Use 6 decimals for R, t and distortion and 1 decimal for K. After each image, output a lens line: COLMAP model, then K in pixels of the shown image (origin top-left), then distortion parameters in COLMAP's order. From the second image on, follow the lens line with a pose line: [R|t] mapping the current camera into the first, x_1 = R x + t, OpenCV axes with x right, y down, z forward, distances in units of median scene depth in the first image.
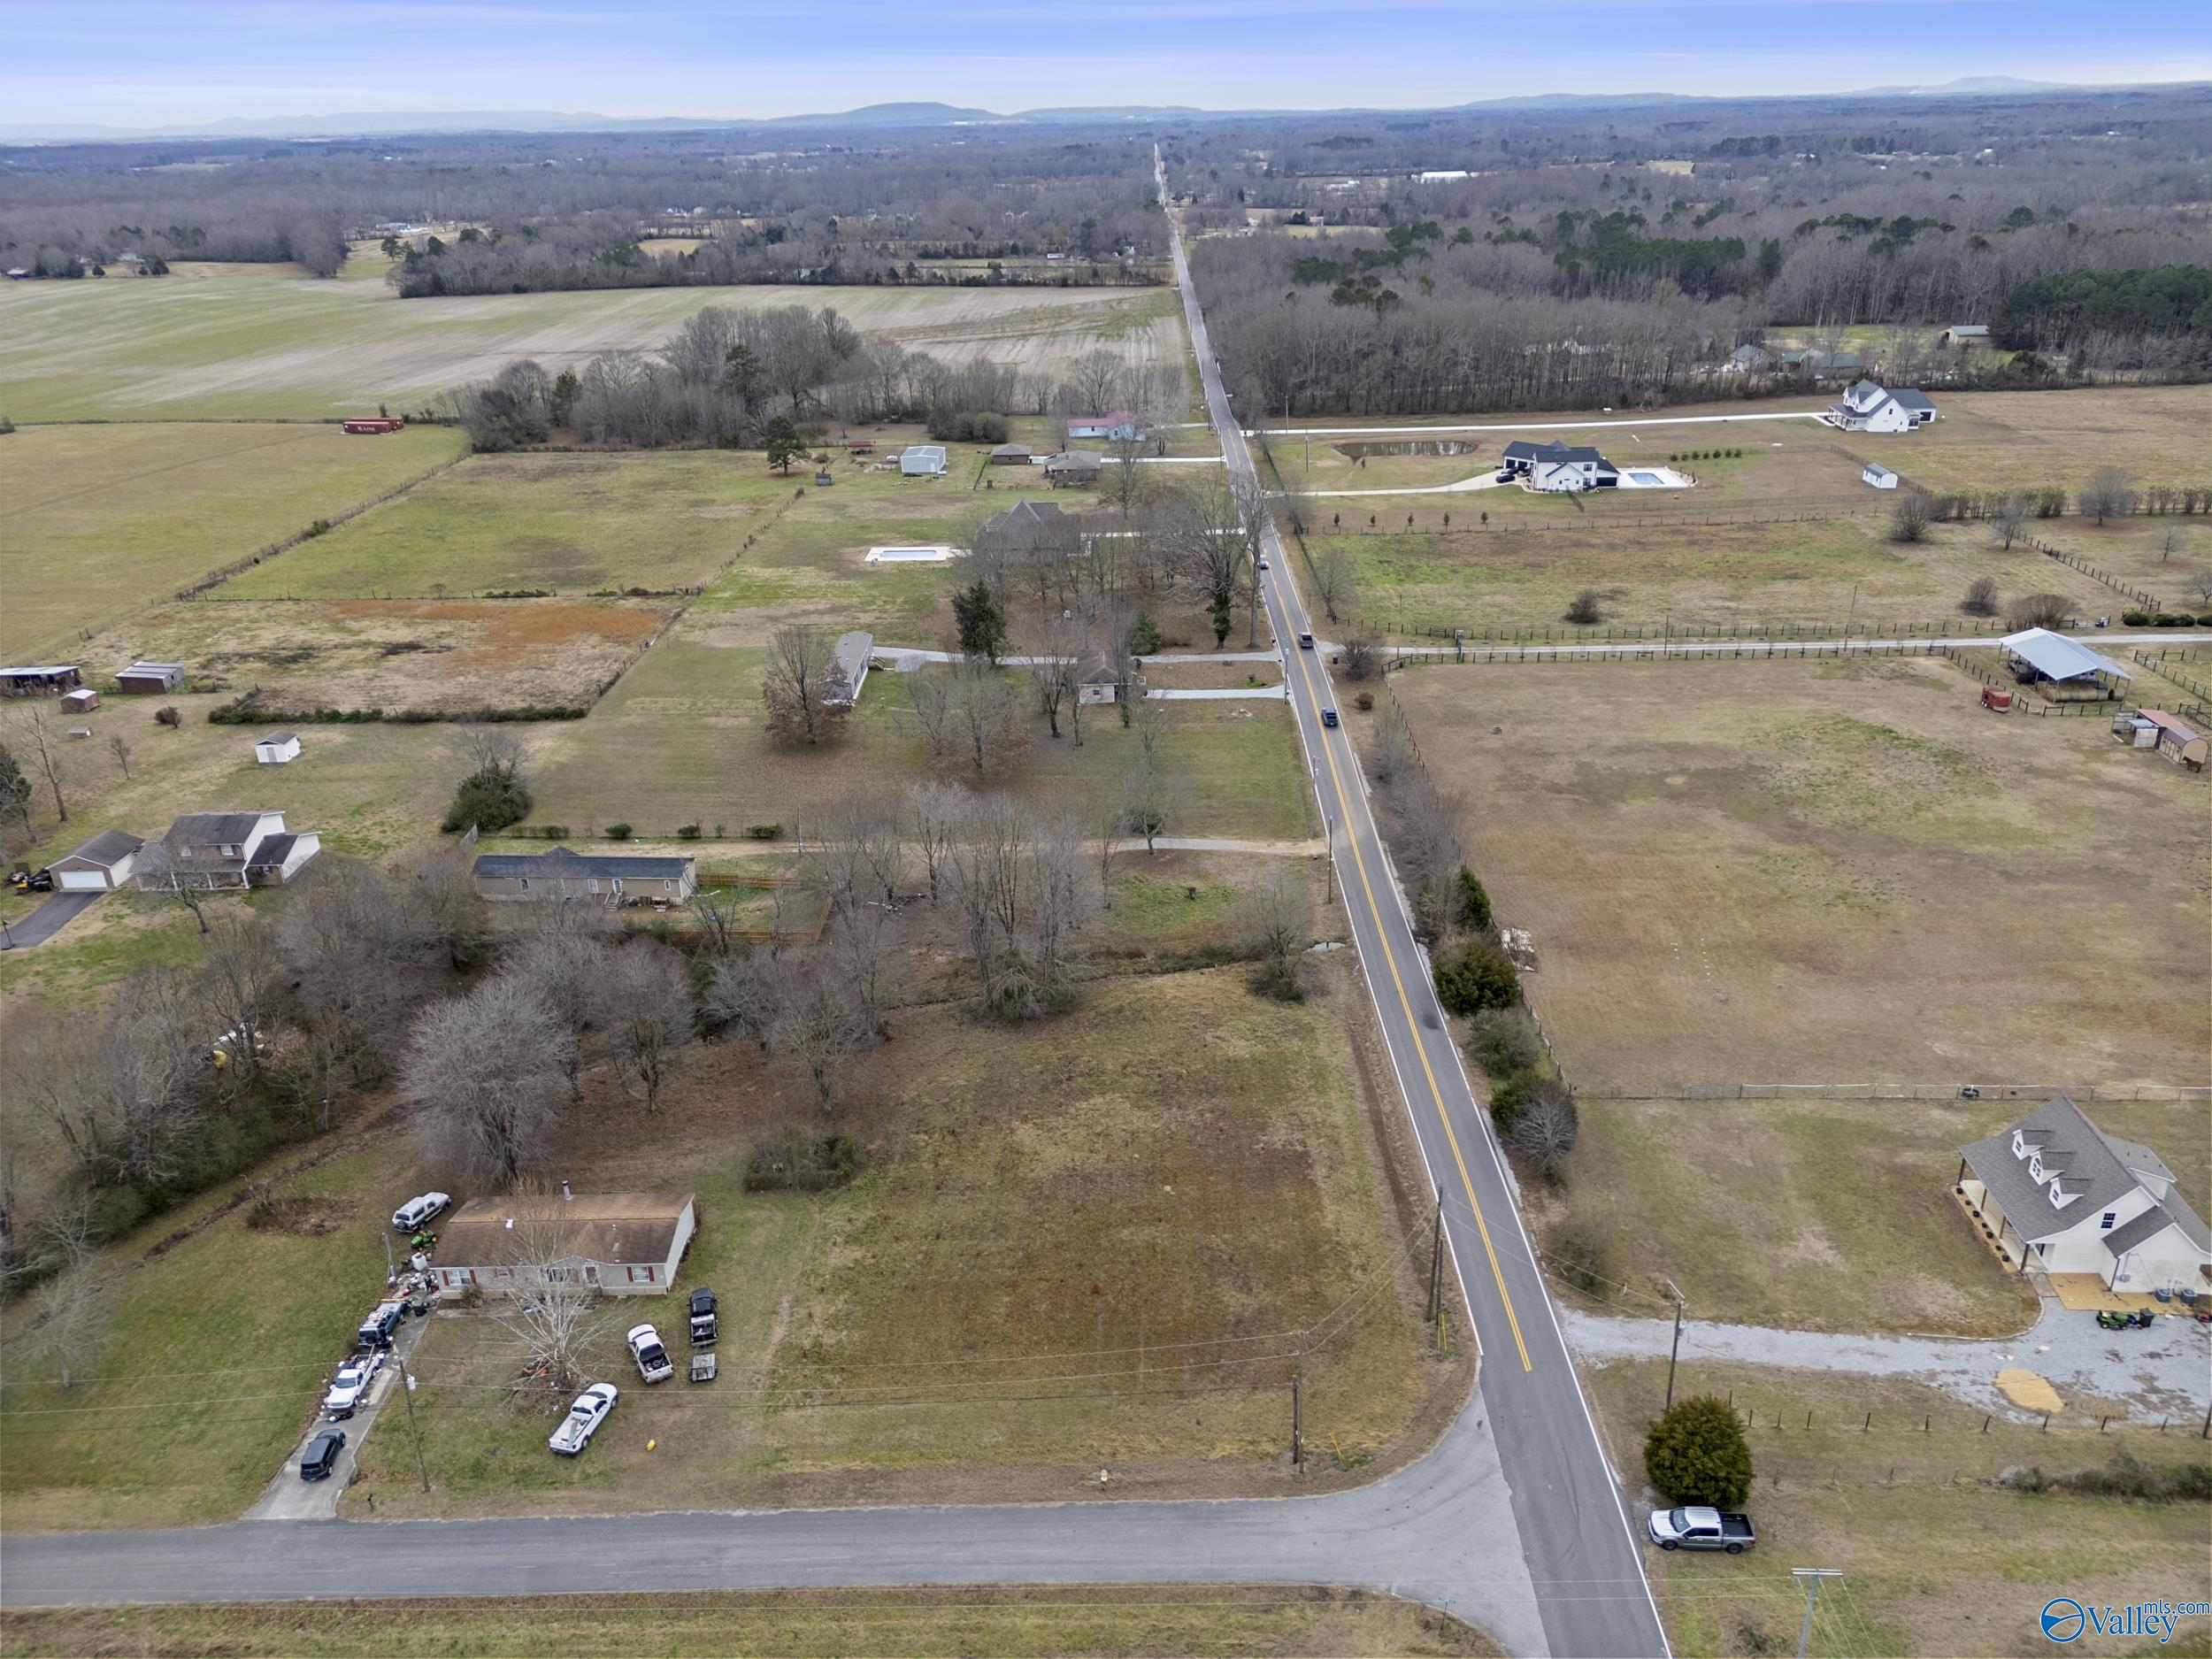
lens RADIAL K [[1618.2, 0, 1111.8], [0, 1618.2, 829.9], [0, 0, 1]] dist [0.086884, -0.086521]
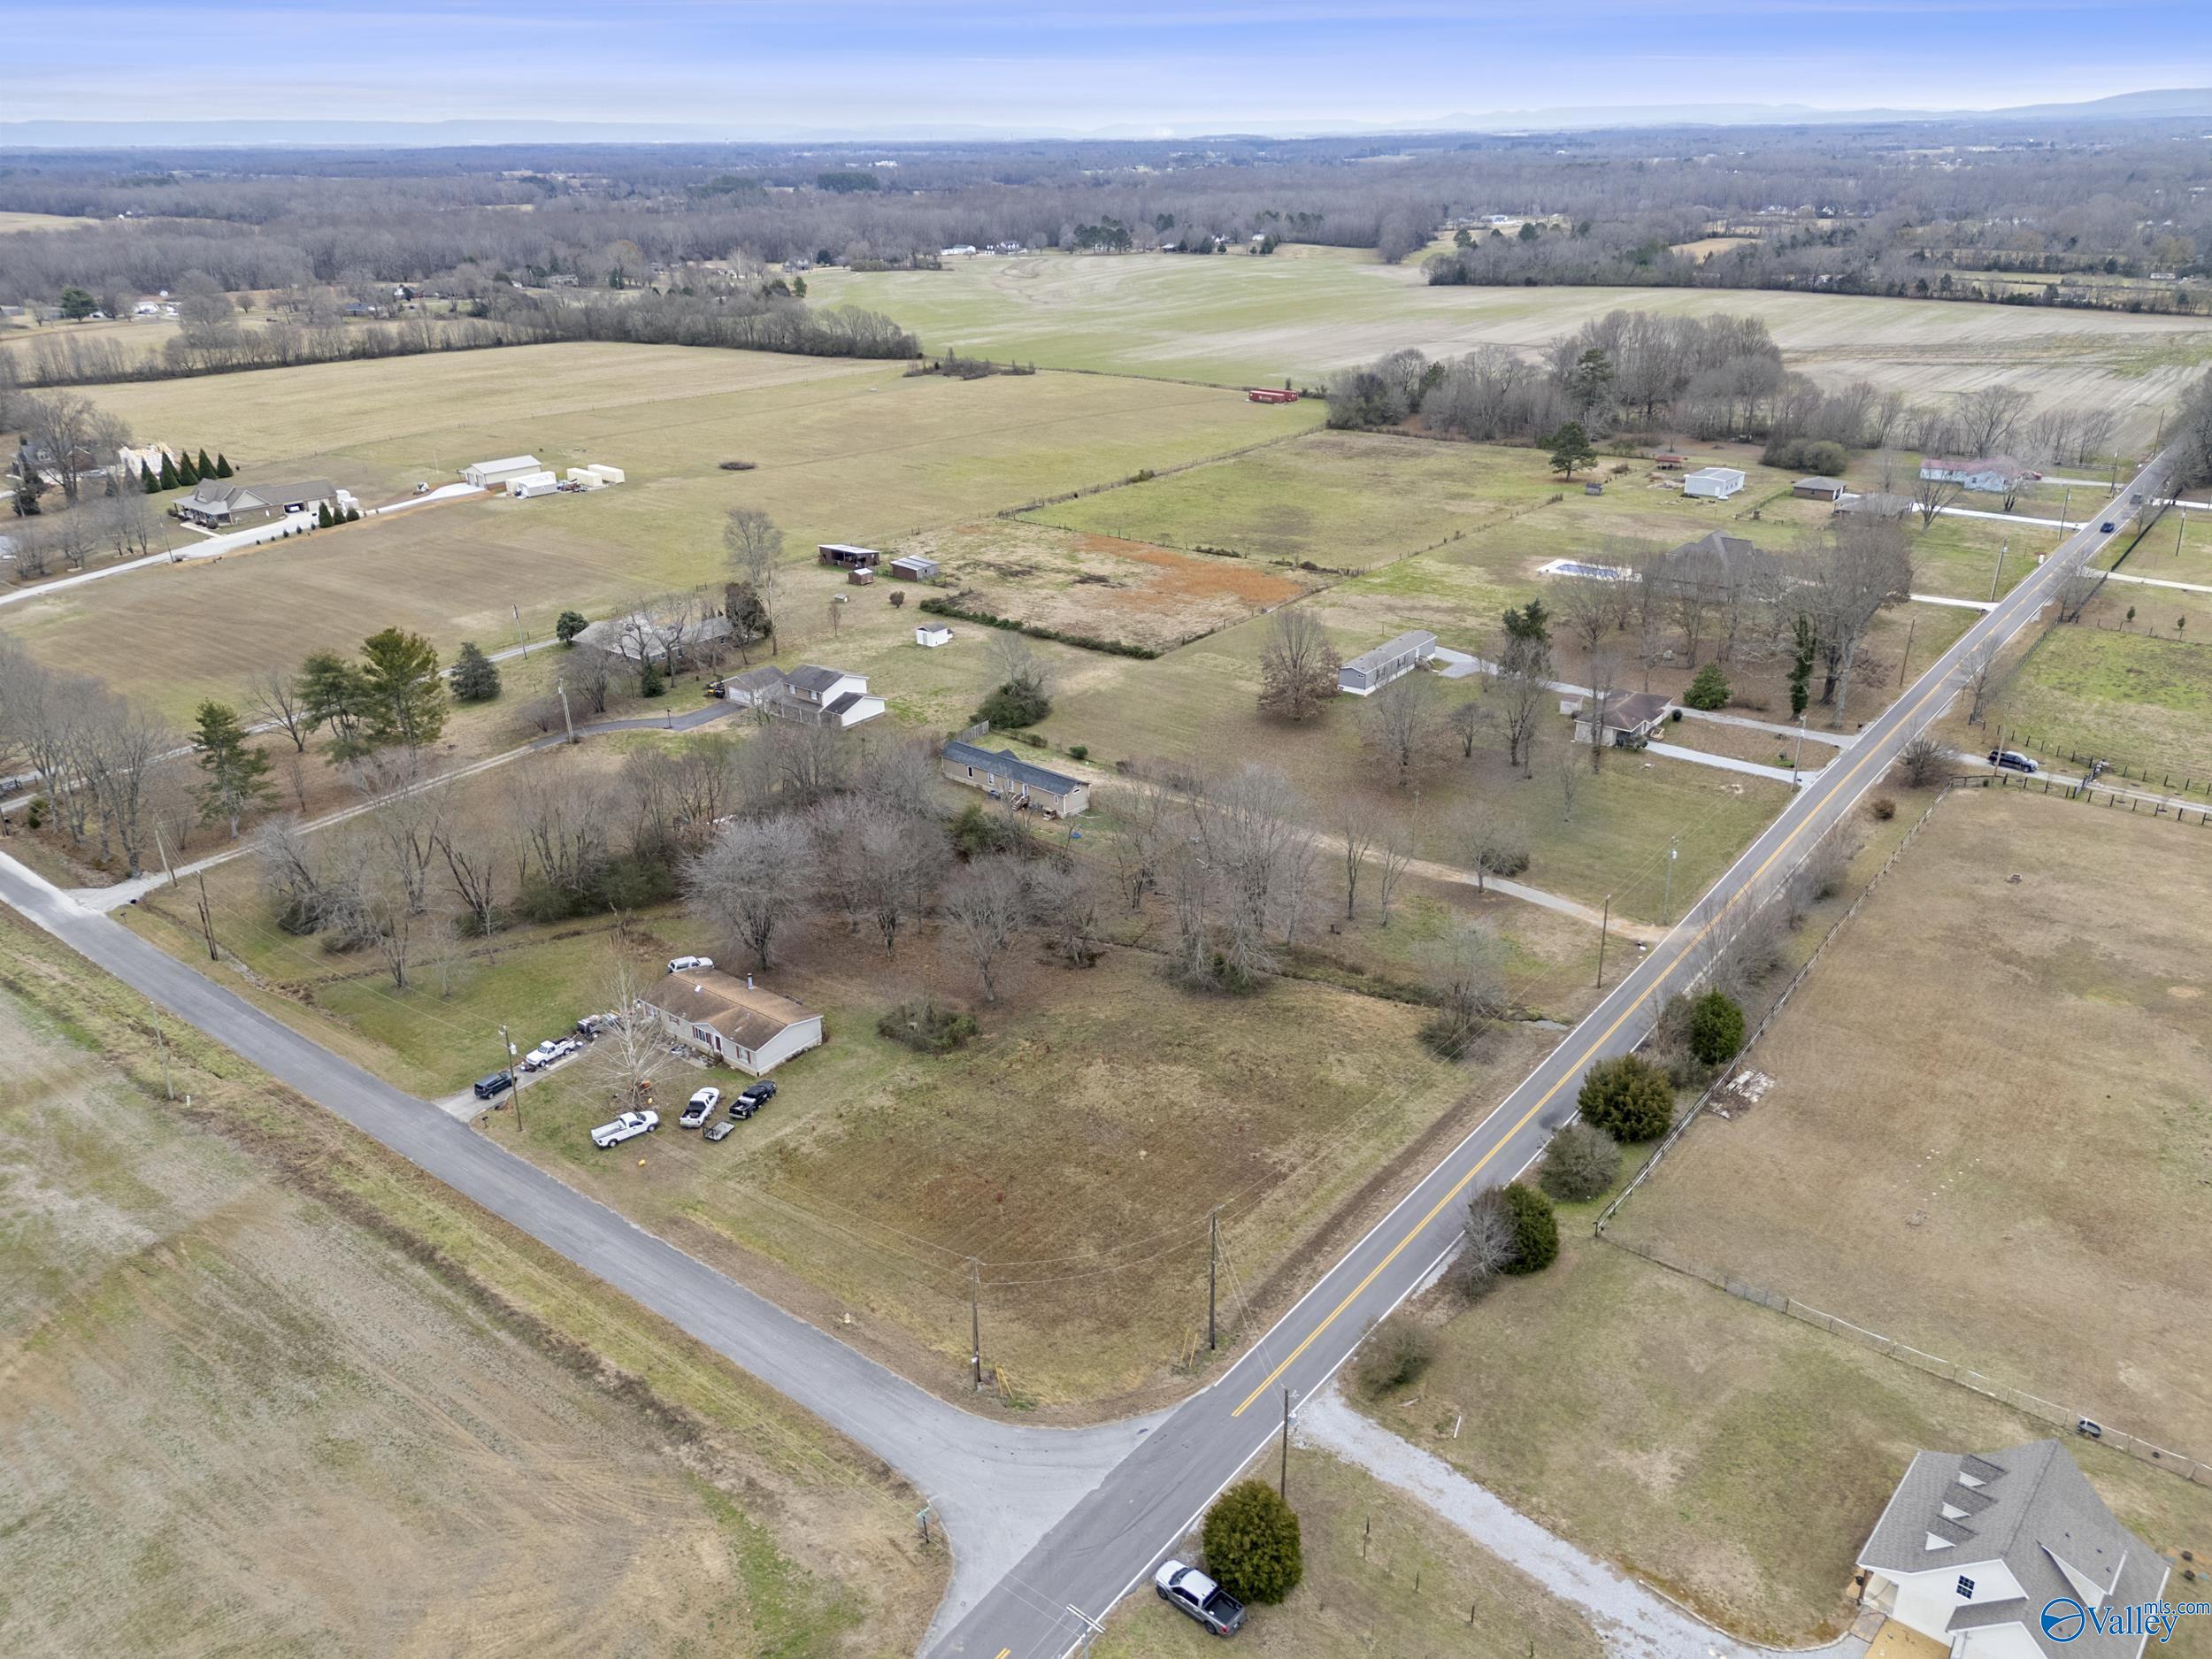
lens RADIAL K [[1618.2, 0, 1111.8], [0, 1618.2, 829.9], [0, 0, 1]] dist [0.086884, -0.086521]
pose [[0.795948, 0.249384, -0.551610, 0.379358], [-0.247297, 0.965653, 0.079736, -0.044601], [0.552549, 0.072946, 0.830282, 0.059217]]
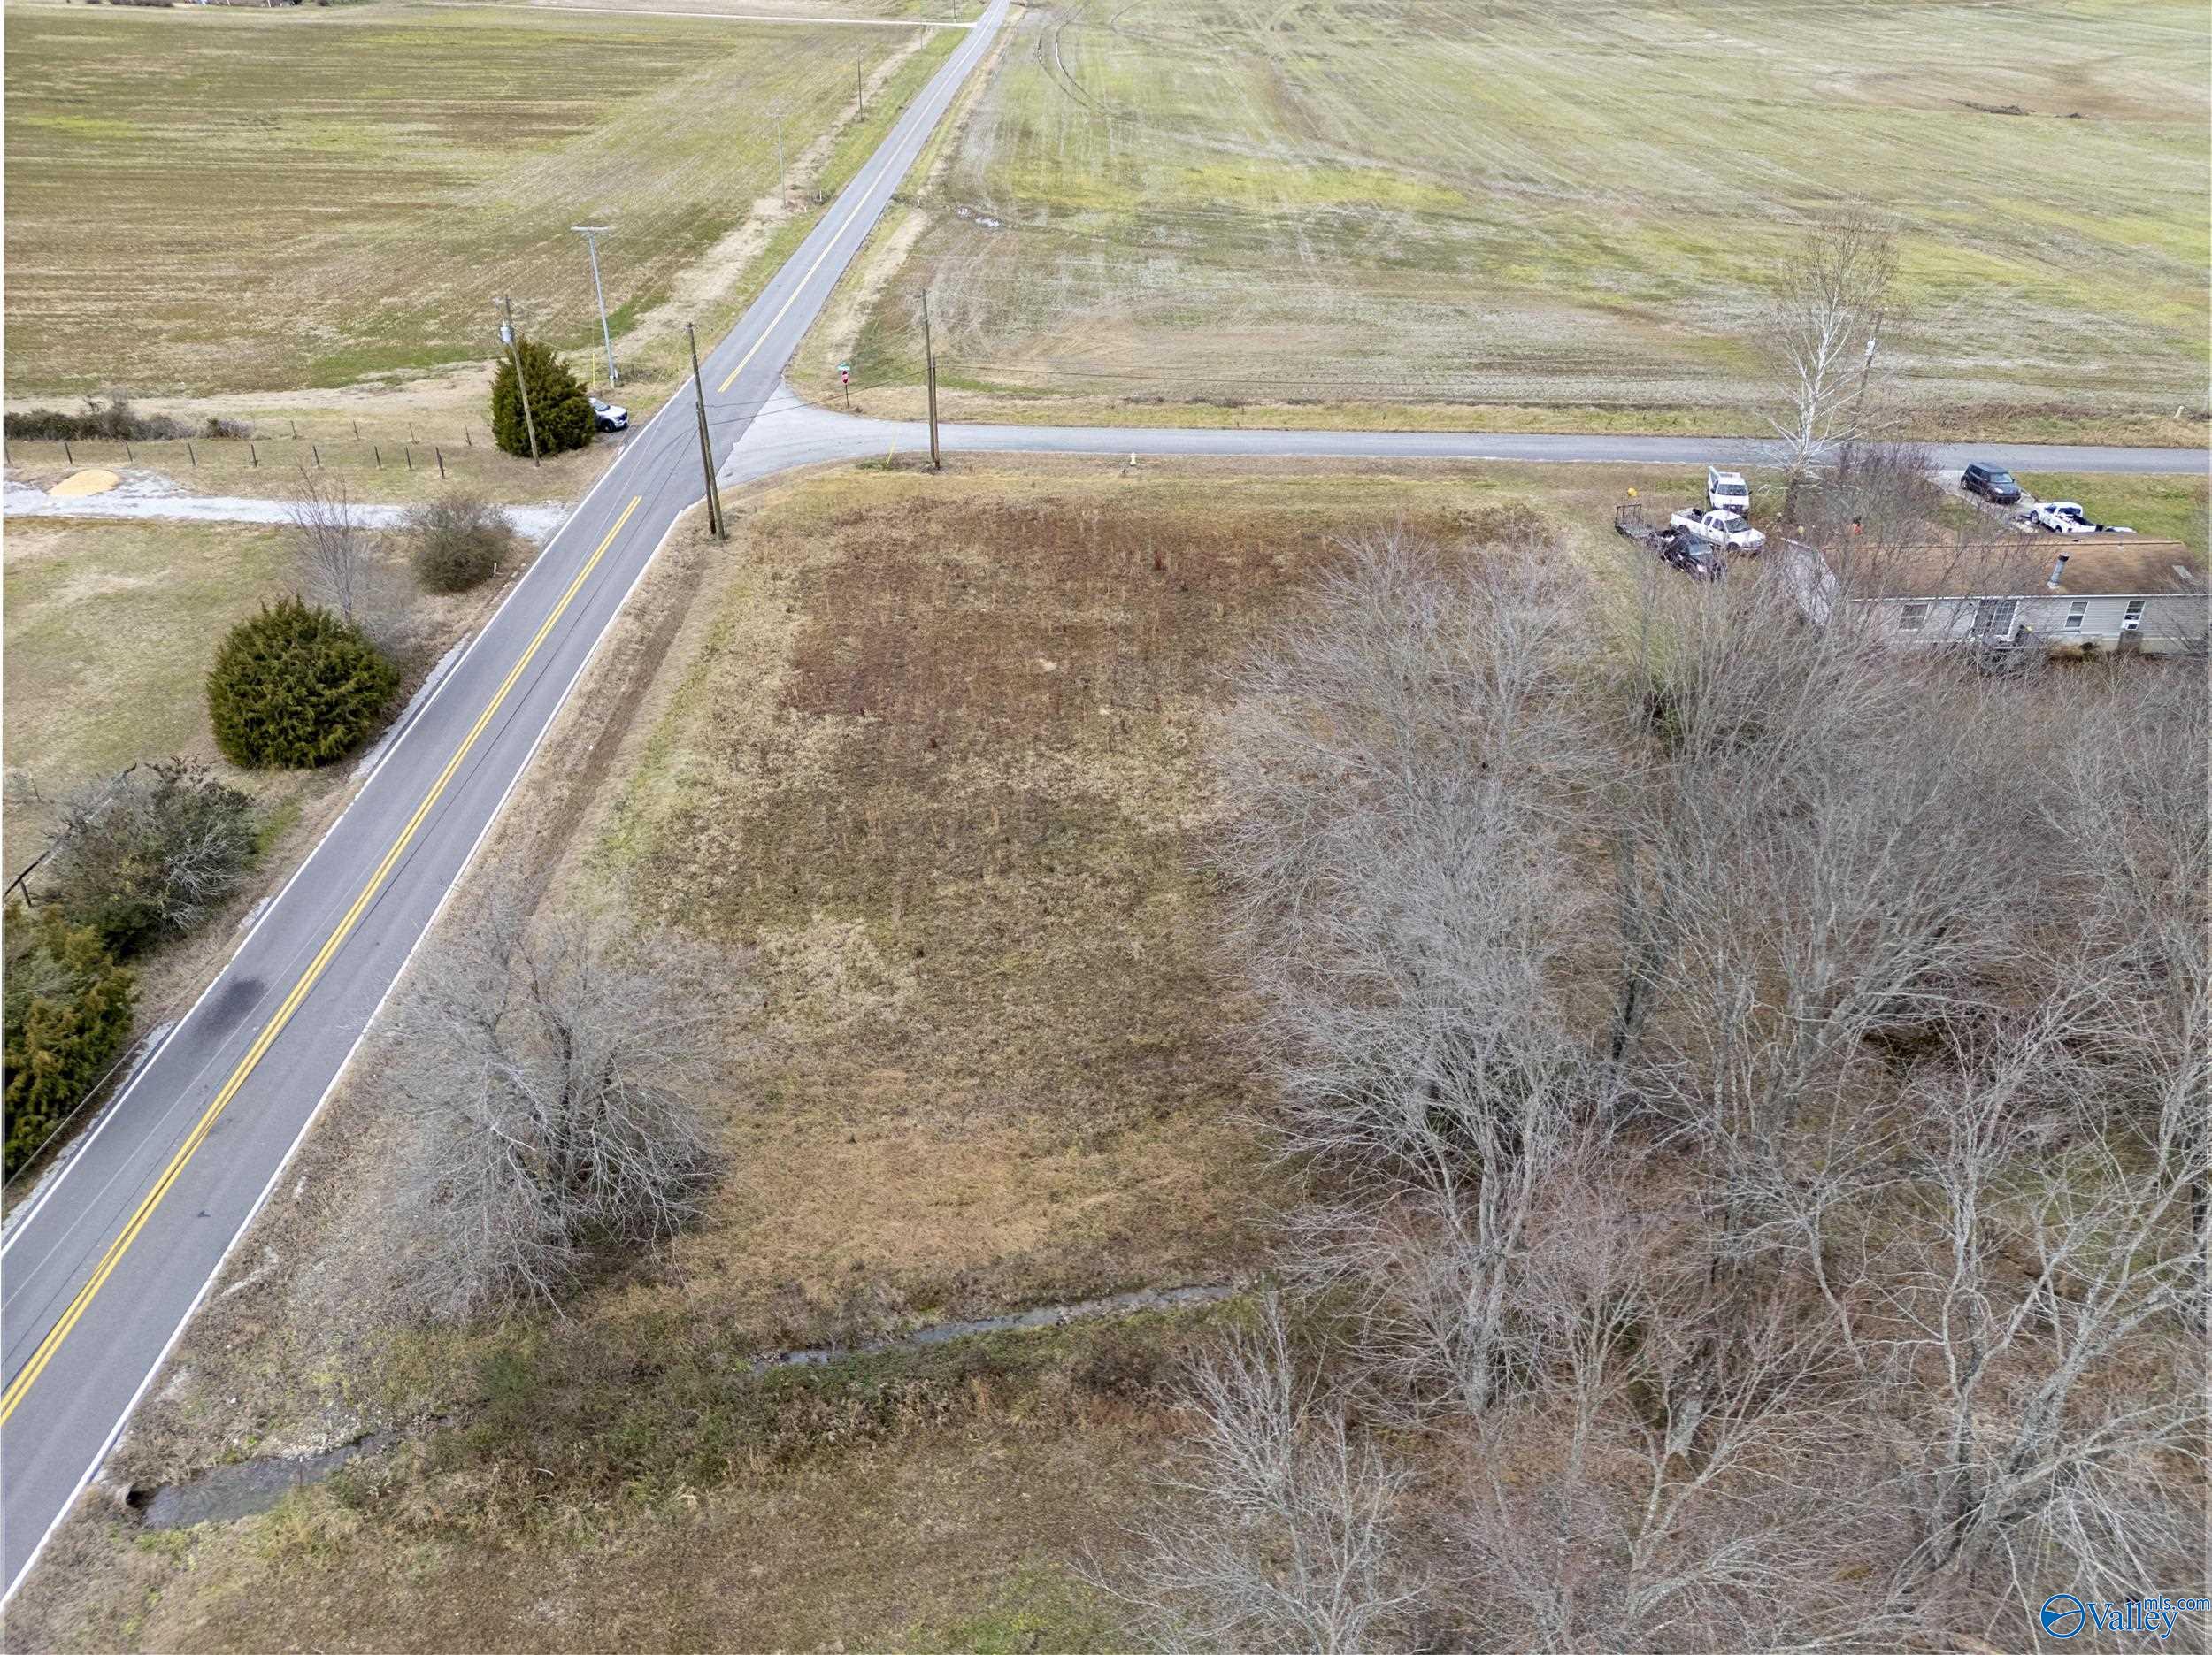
lens RADIAL K [[1575.9, 0, 1120.8], [0, 1575.9, 876.7], [0, 0, 1]] dist [0.080917, -0.089106]
pose [[-0.999347, 0.034403, -0.011056, 0.012229], [0.010408, 0.567036, 0.823627, -0.135756], [0.034604, 0.822974, -0.567024, 0.945280]]
